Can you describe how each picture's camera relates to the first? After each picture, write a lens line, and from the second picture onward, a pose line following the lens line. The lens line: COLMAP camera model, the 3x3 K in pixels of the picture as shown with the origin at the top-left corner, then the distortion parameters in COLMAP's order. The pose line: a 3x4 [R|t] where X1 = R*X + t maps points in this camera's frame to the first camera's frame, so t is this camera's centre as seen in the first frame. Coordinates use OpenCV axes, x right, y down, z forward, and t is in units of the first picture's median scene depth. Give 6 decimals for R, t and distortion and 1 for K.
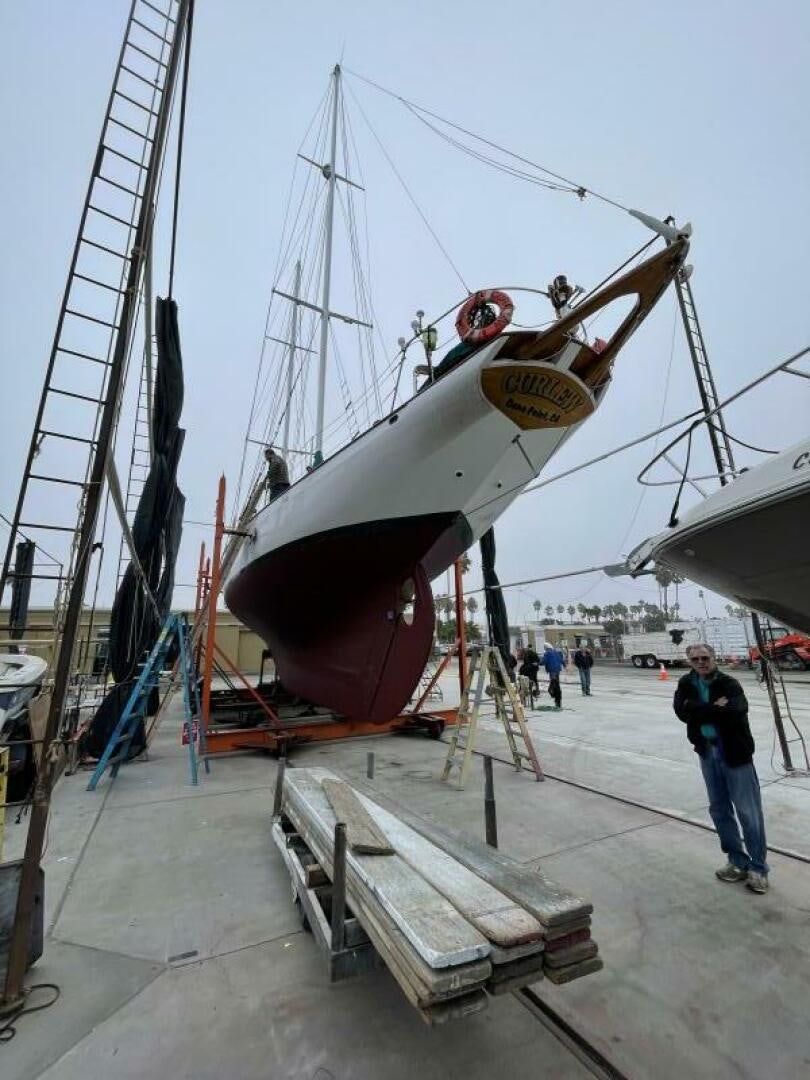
lens RADIAL K [[434.9, 0, 405.0], [0, 434.9, 540.0], [0, 0, 1]] dist [-0.000885, -0.000286]
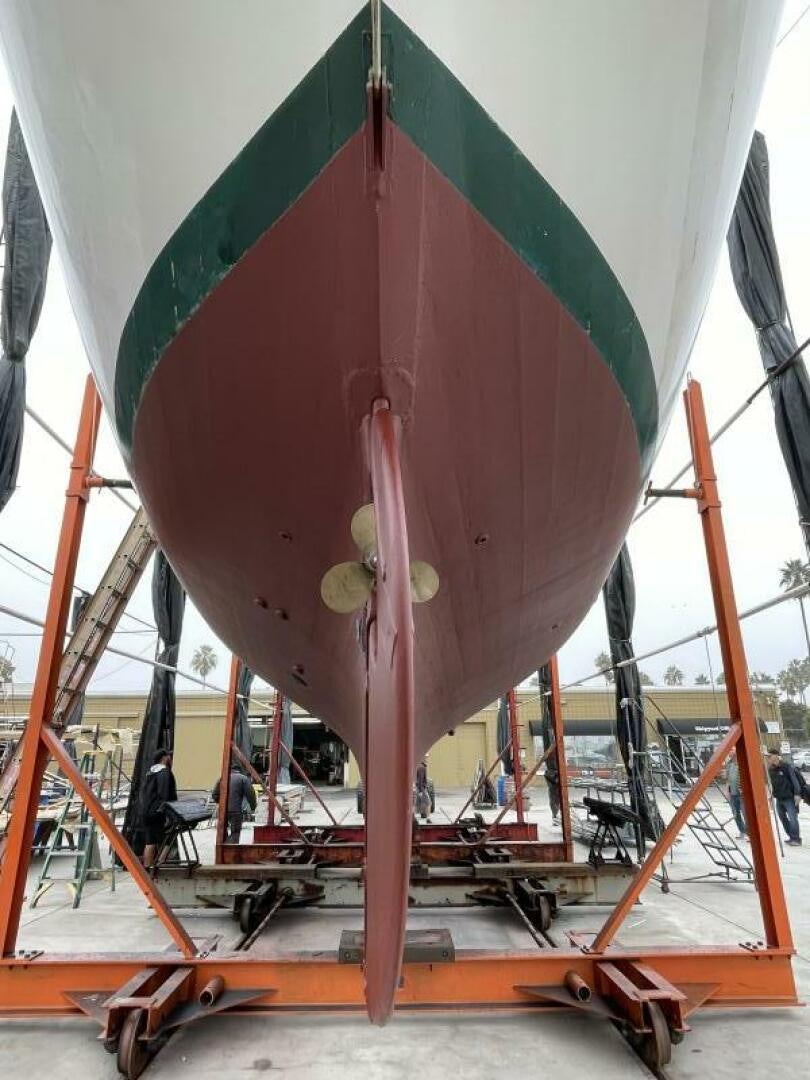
lens RADIAL K [[638.6, 0, 405.0], [0, 638.6, 540.0], [0, 0, 1]] dist [-0.005046, 0.001313]
pose [[0.889628, -0.132031, -0.437184, 0.033877], [0.097102, 0.990094, -0.101420, 0.028930], [0.446244, 0.047774, 0.893635, 0.113162]]
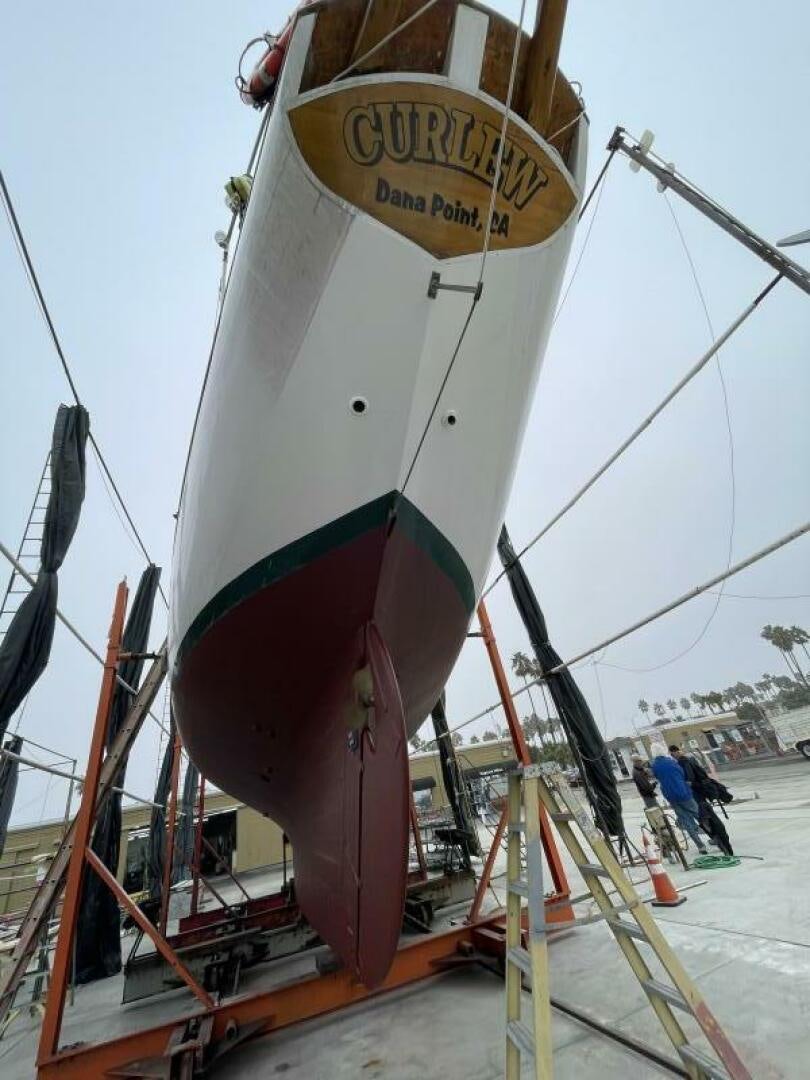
lens RADIAL K [[434.9, 0, 405.0], [0, 434.9, 540.0], [0, 0, 1]] dist [-0.000885, -0.000286]
pose [[0.966262, -0.241048, -0.090736, 0.025800], [0.204540, 0.932255, -0.298435, 0.022002], [0.156526, 0.269807, 0.950107, 0.078941]]
